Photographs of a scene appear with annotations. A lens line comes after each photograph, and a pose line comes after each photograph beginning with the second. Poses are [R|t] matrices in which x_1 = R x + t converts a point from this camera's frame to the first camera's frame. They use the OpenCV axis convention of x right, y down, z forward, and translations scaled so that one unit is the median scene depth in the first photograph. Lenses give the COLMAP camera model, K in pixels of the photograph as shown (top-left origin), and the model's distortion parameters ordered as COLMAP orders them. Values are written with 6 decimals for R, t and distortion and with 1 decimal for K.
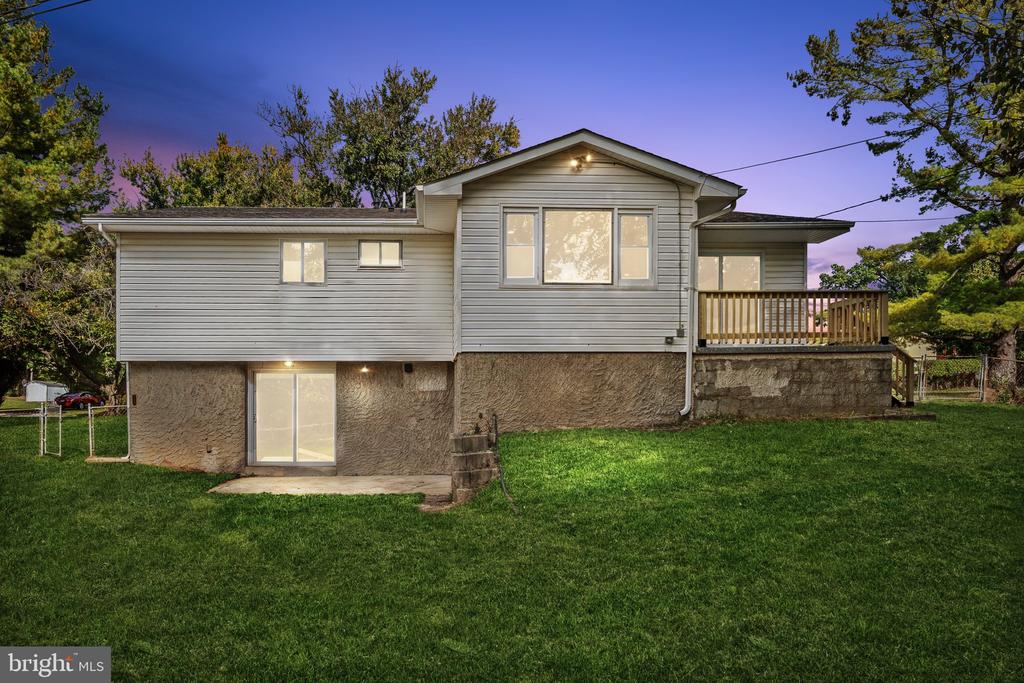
lens RADIAL K [[663.1, 0, 450.4], [0, 663.1, 409.5], [0, 0, 1]] dist [-0.007533, -0.002468]
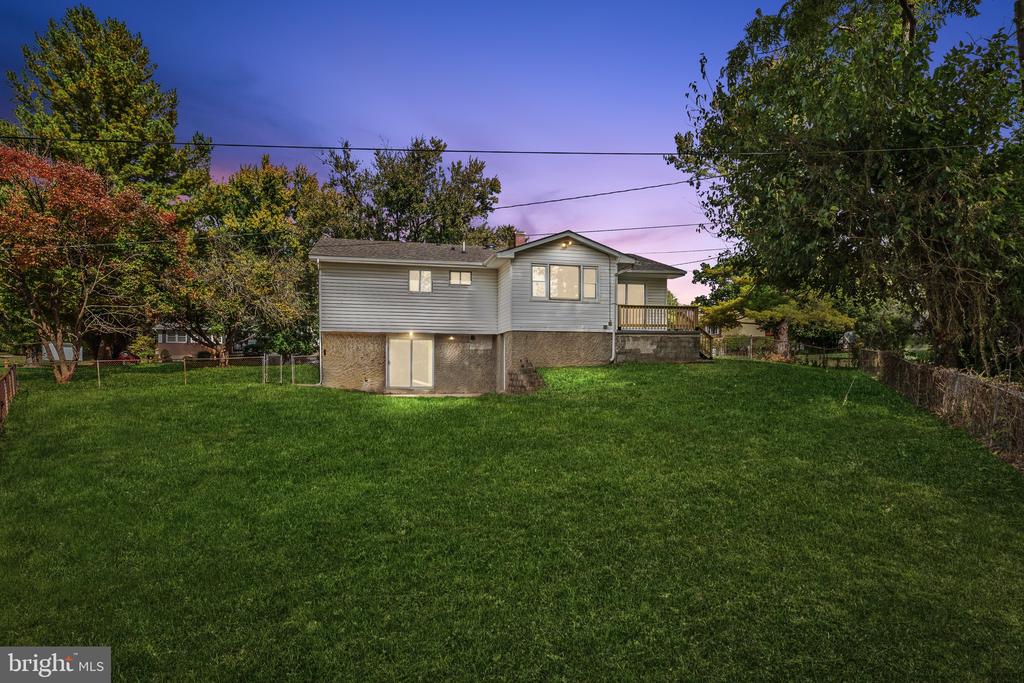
lens RADIAL K [[571.0, 0, 510.3], [0, 571.0, 360.9], [0, 0, 1]] dist [-0.012143, 0.000719]
pose [[0.980901, 0.008021, 0.194340, -0.317372], [-0.003858, 0.999755, -0.021792, 0.046327], [-0.194467, 0.020626, 0.980692, -0.727565]]
